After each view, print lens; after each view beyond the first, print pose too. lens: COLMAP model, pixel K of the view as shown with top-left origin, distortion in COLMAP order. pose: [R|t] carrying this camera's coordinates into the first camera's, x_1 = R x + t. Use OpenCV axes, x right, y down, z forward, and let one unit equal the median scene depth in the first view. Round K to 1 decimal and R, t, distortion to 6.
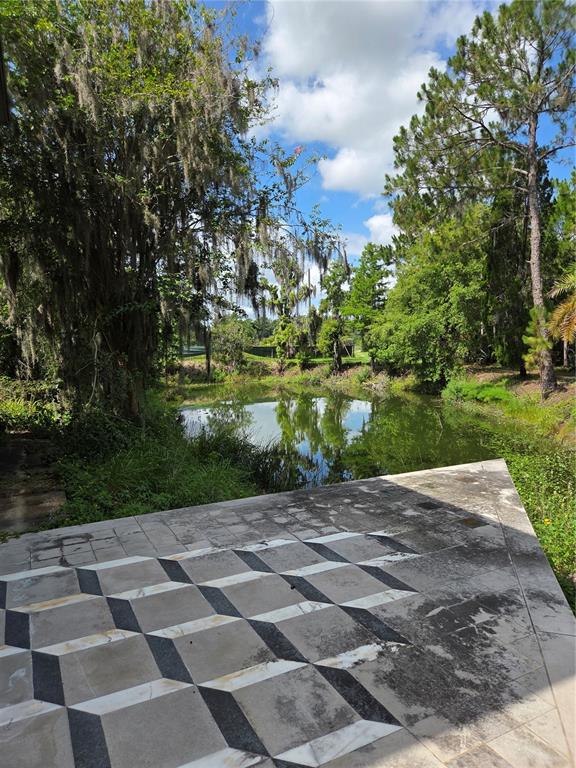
lens RADIAL K [[517.7, 0, 288.0], [0, 517.7, 384.0], [0, 0, 1]] dist [0.065521, -0.058057]
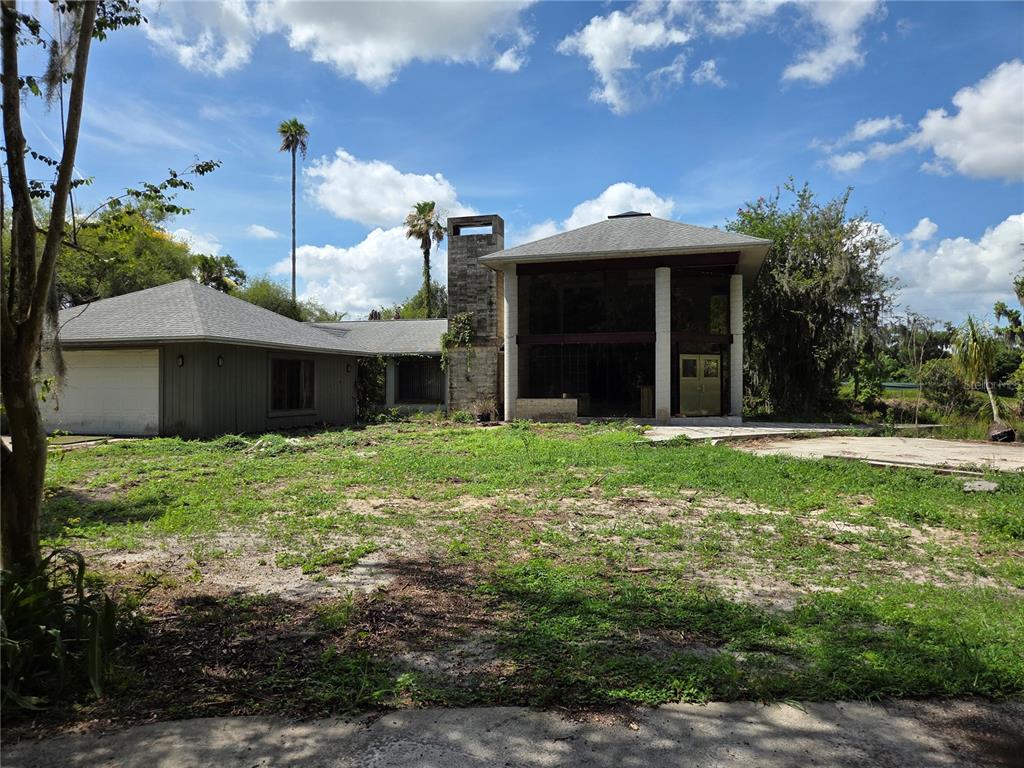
lens RADIAL K [[690.2, 0, 512.0], [0, 690.2, 384.0], [0, 0, 1]] dist [0.065521, -0.058057]
pose [[0.739049, 0.012713, -0.673532, 0.205896], [-0.060006, 0.997090, -0.047023, 0.041409], [0.670974, 0.075169, 0.737661, -0.528667]]
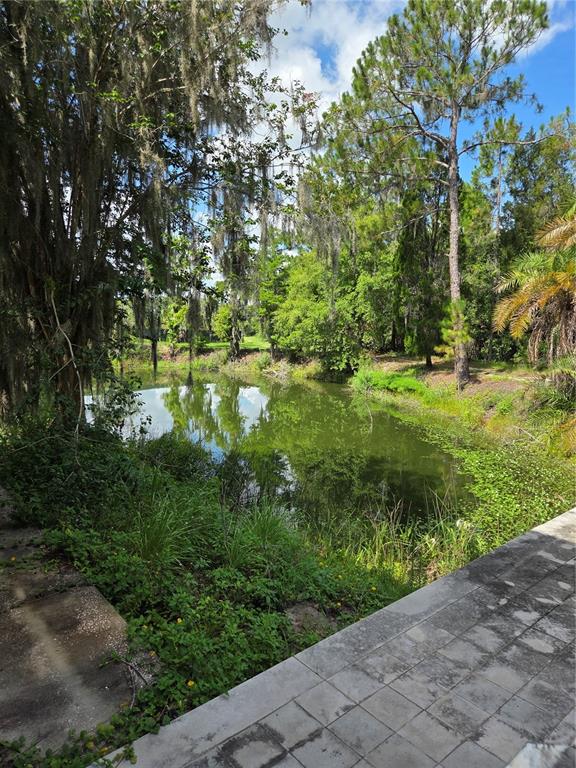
lens RADIAL K [[517.7, 0, 288.0], [0, 517.7, 384.0], [0, 0, 1]] dist [0.065521, -0.058057]
pose [[0.971586, 0.001895, 0.236681, -0.052020], [-0.009455, 0.999480, 0.030813, -0.007765], [-0.236500, -0.032175, 0.971099, 0.053094]]
